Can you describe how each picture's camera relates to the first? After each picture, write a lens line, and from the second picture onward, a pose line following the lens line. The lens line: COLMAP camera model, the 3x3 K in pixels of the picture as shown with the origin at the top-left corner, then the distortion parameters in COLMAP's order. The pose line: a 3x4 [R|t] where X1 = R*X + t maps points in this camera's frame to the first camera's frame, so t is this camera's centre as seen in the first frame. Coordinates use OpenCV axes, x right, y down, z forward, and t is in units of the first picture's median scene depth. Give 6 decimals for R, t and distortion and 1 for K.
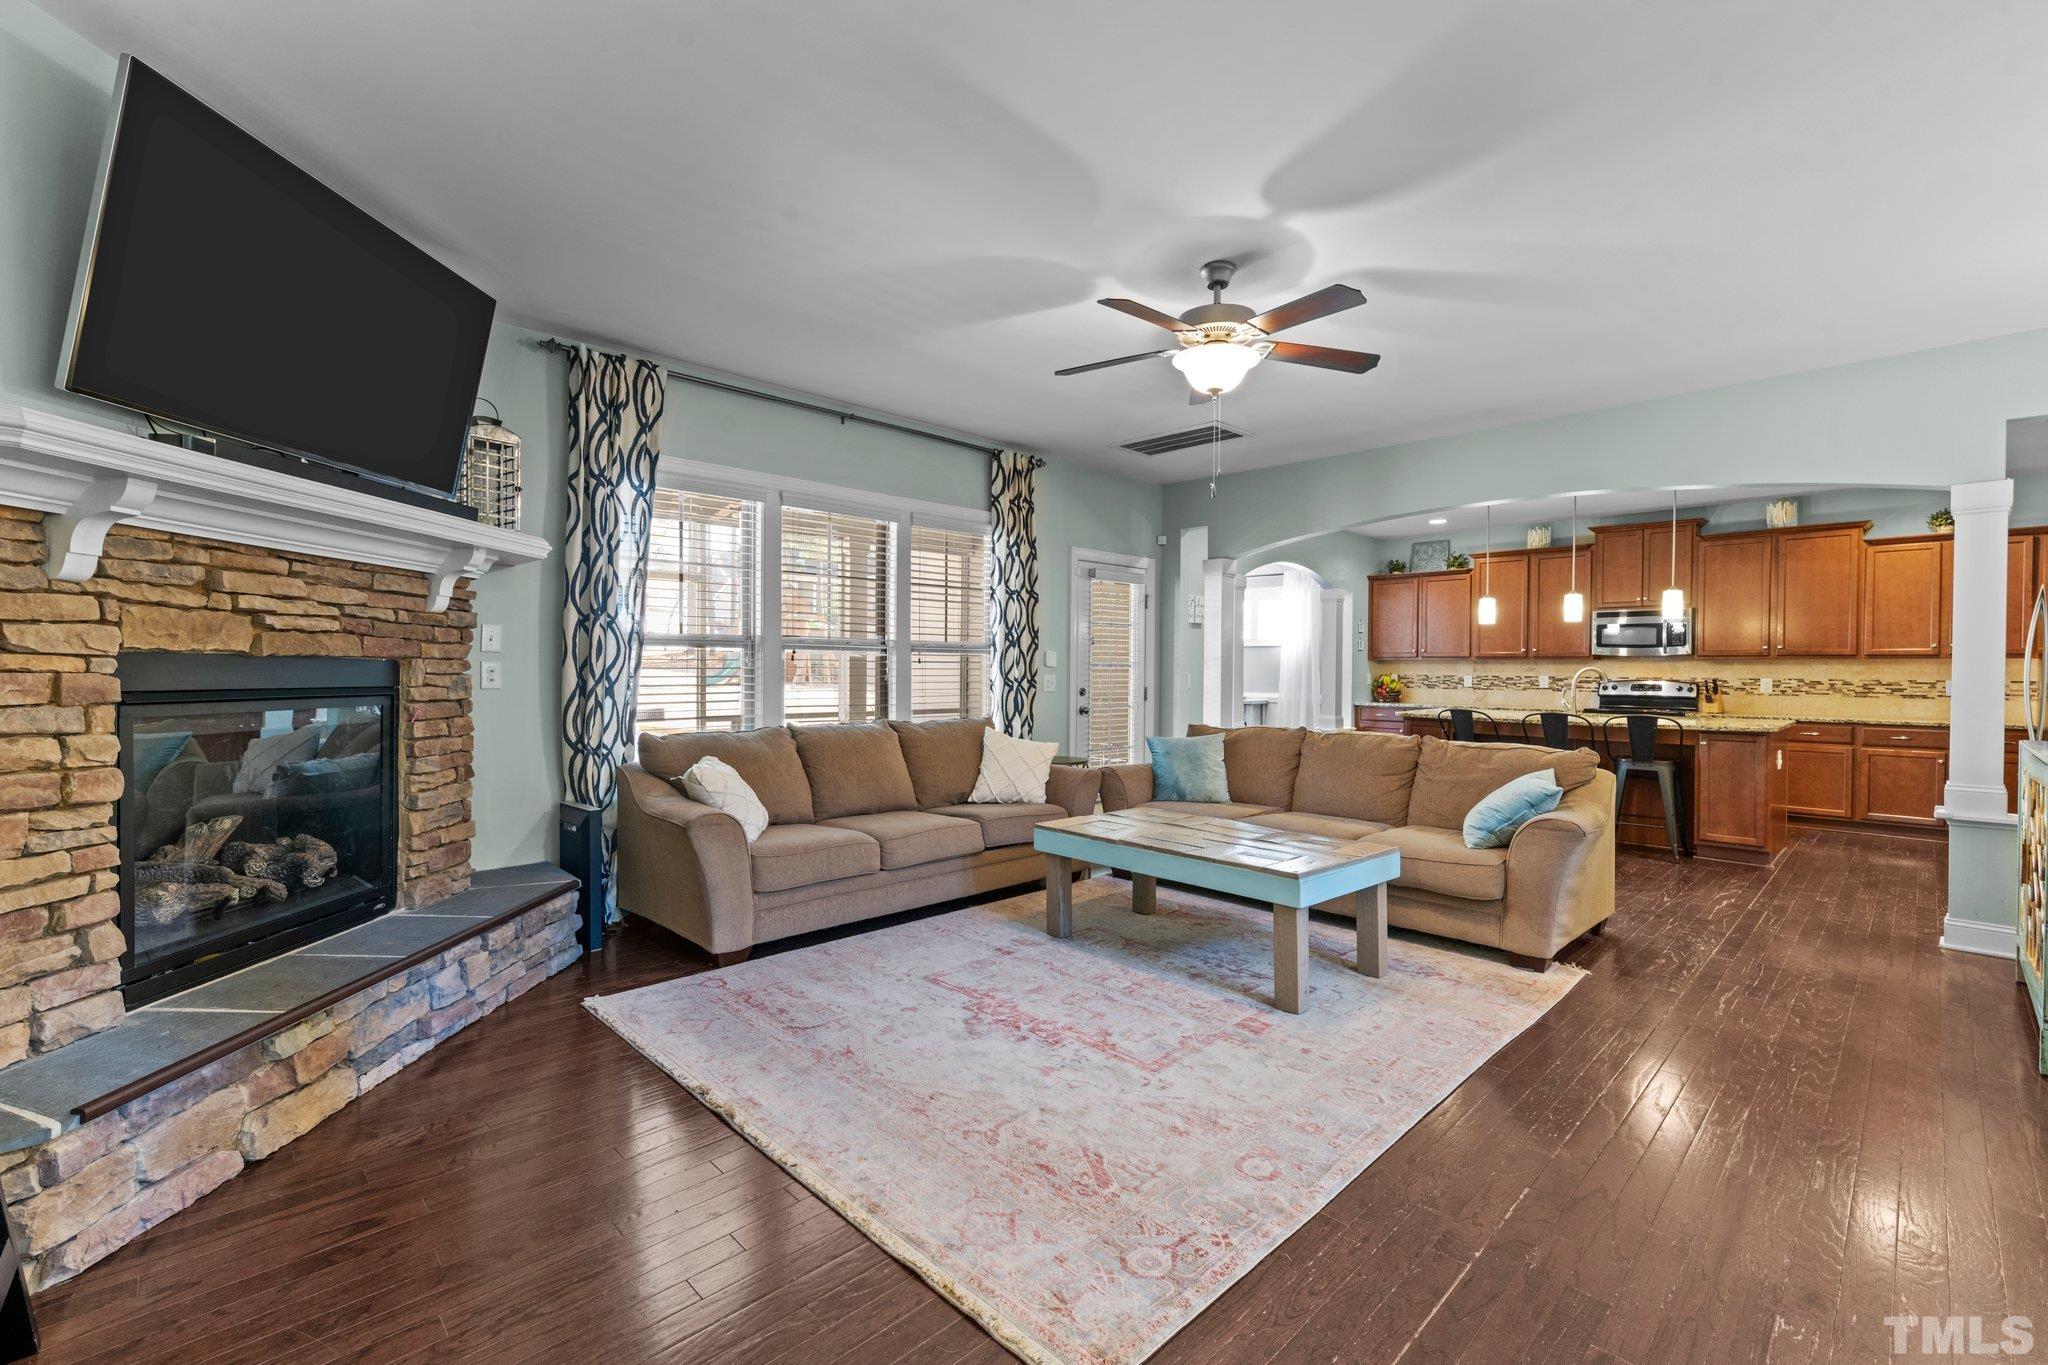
lens RADIAL K [[874.8, 0, 1017.3], [0, 874.8, 676.2], [0, 0, 1]] dist [0.001524, -0.000652]
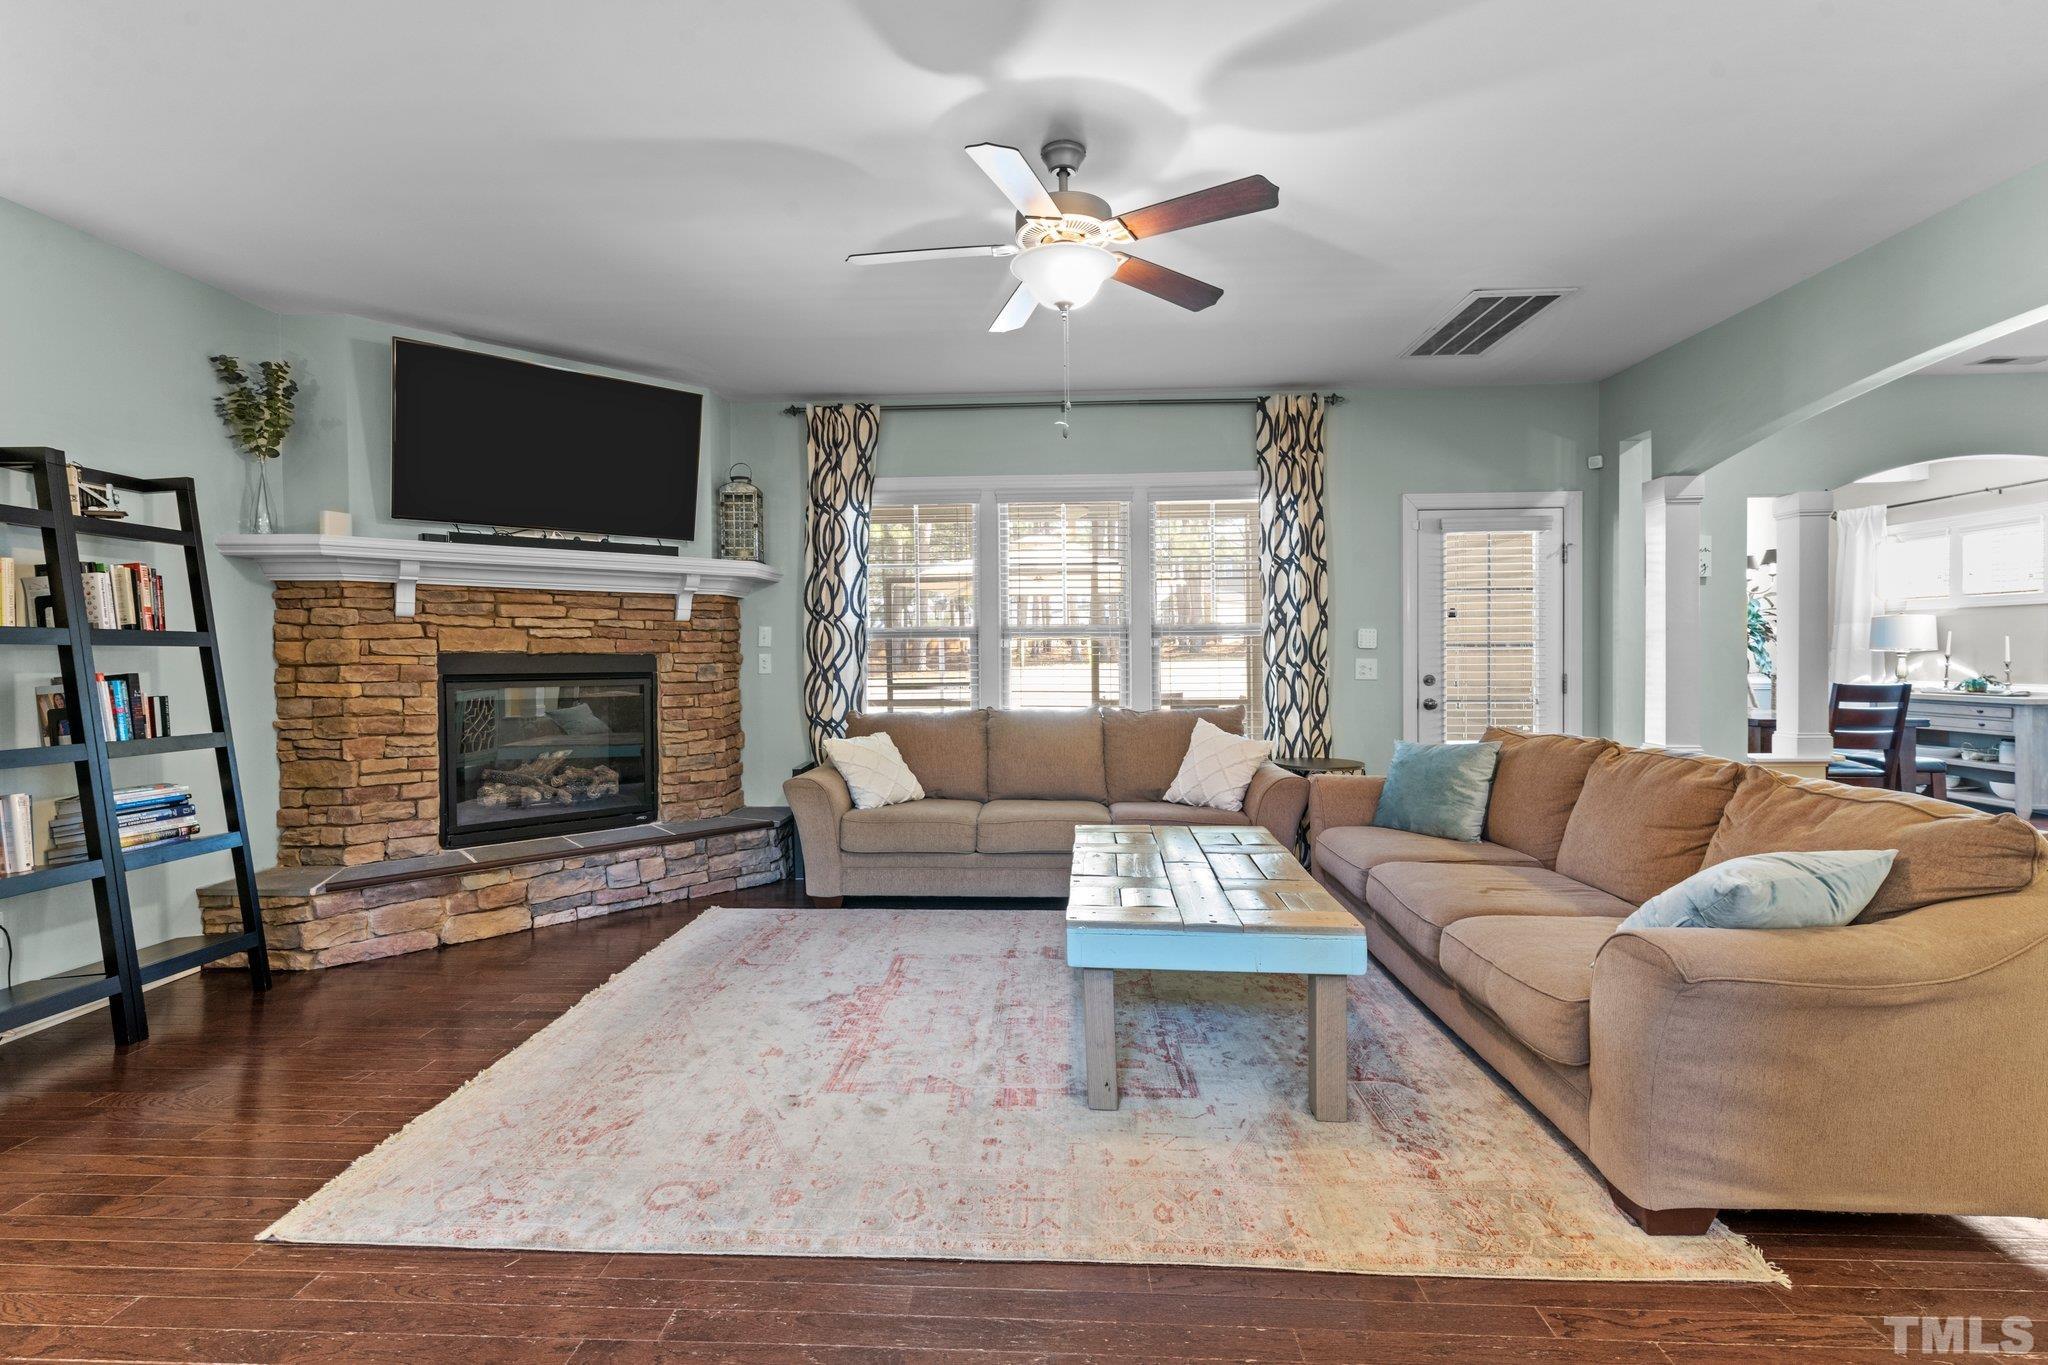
lens RADIAL K [[879.4, 0, 1021.0], [0, 879.4, 667.1], [0, 0, 1]] dist [0.002850, 0.000110]
pose [[0.687255, -0.002621, -0.726412, 0.795340], [0.006920, 0.999972, 0.002939, 0.003027], [0.726384, -0.007047, 0.687253, 0.419192]]
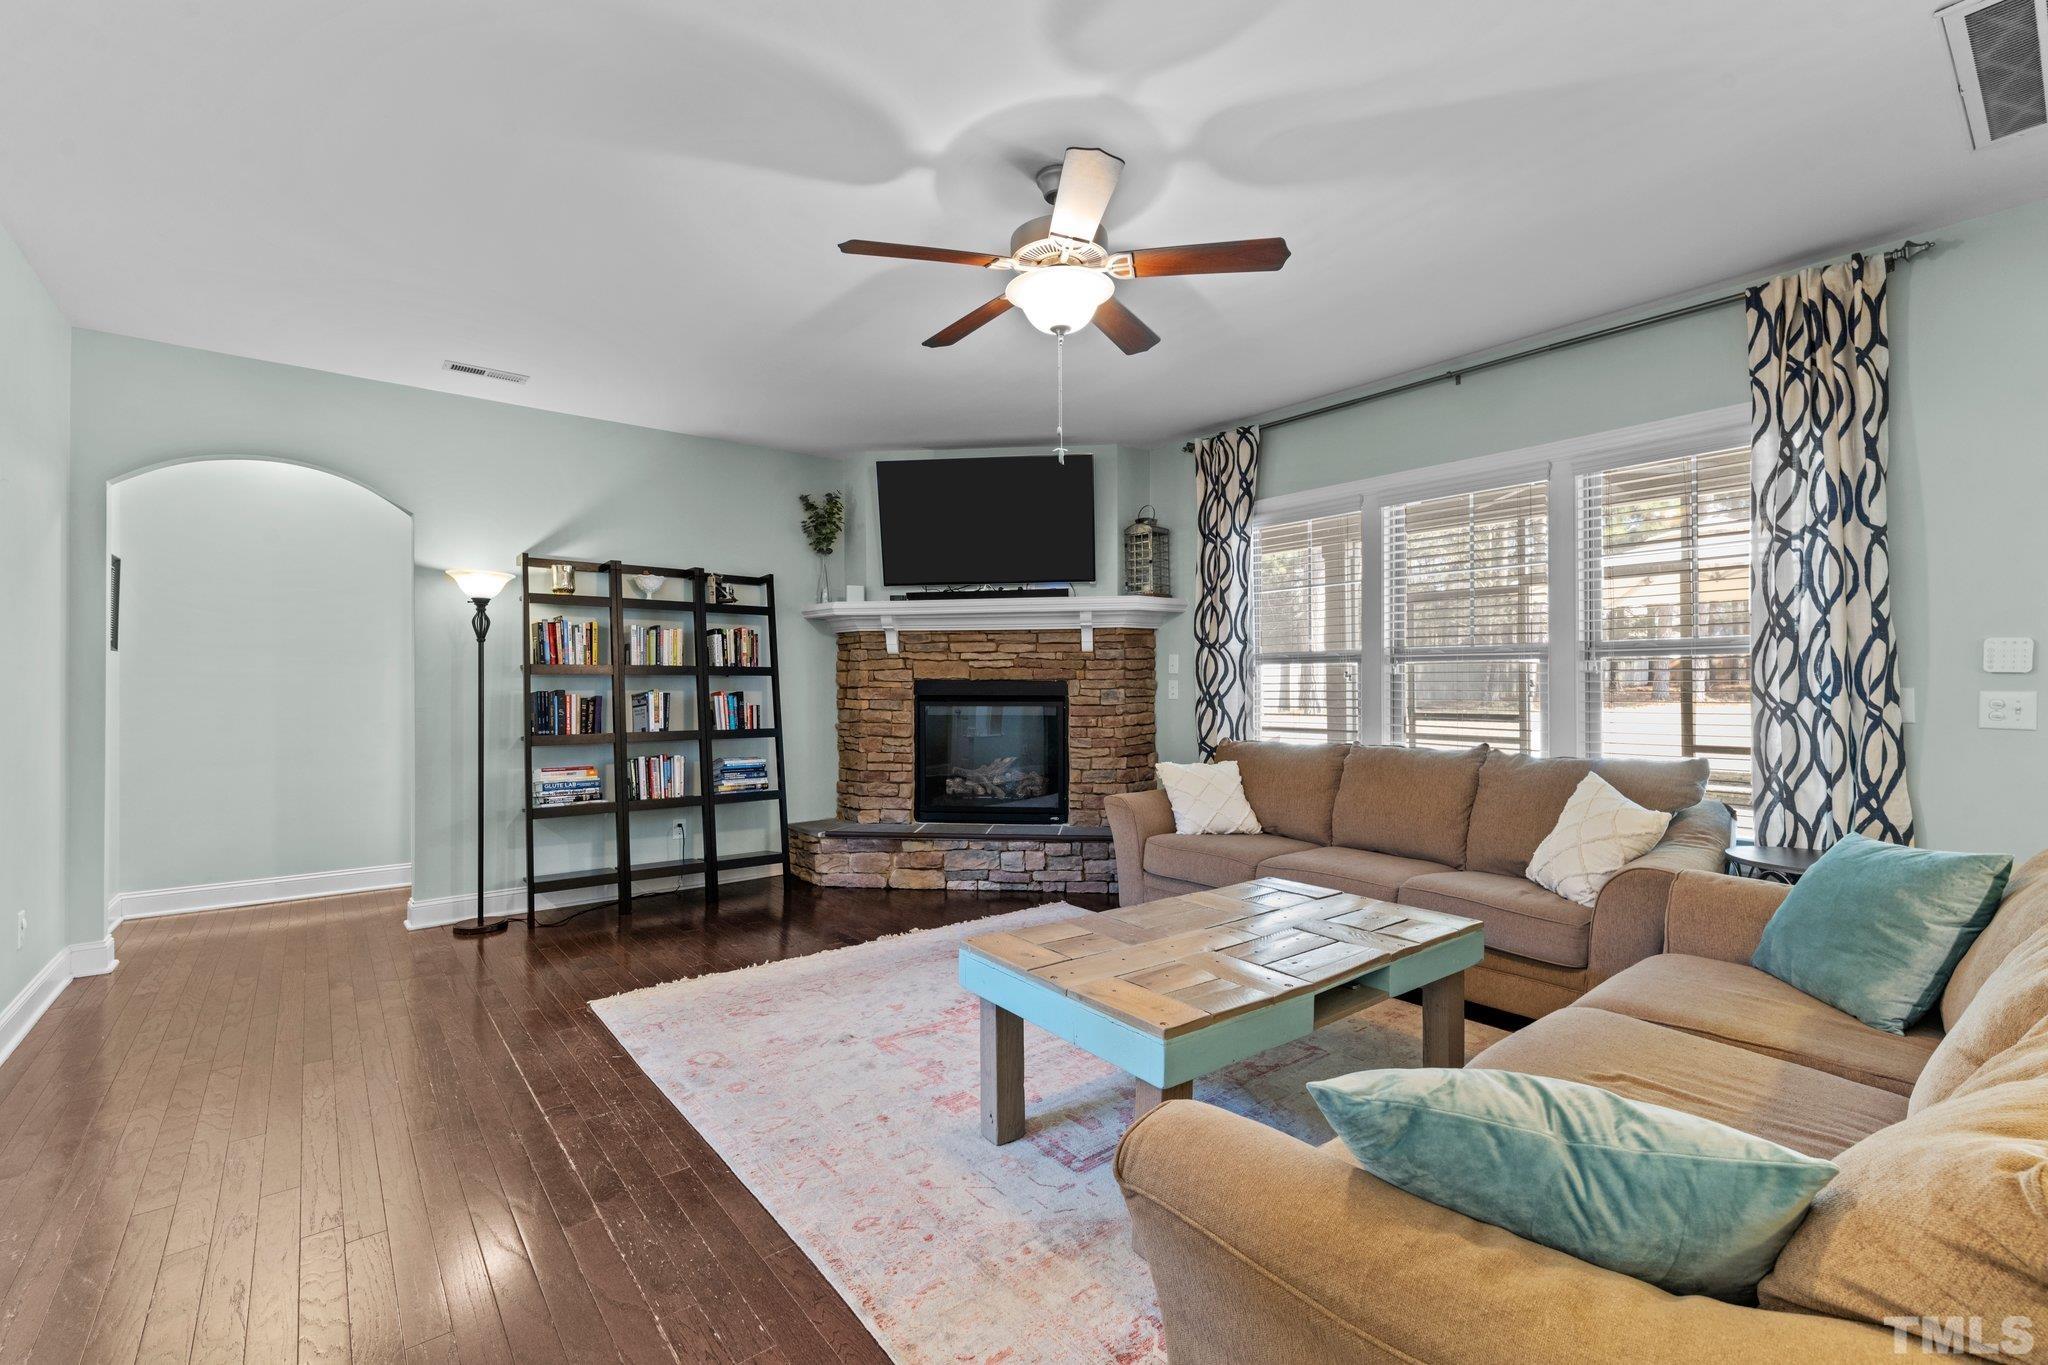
lens RADIAL K [[878.6, 0, 1024.0], [0, 878.6, 682.5], [0, 0, 1]] dist [-0.000483, -0.000117]
pose [[-0.086020, -0.009236, -0.996251, 1.033710], [-0.004923, 0.999949, -0.008845, 0.000803], [0.996281, 0.004144, -0.086061, 1.052332]]
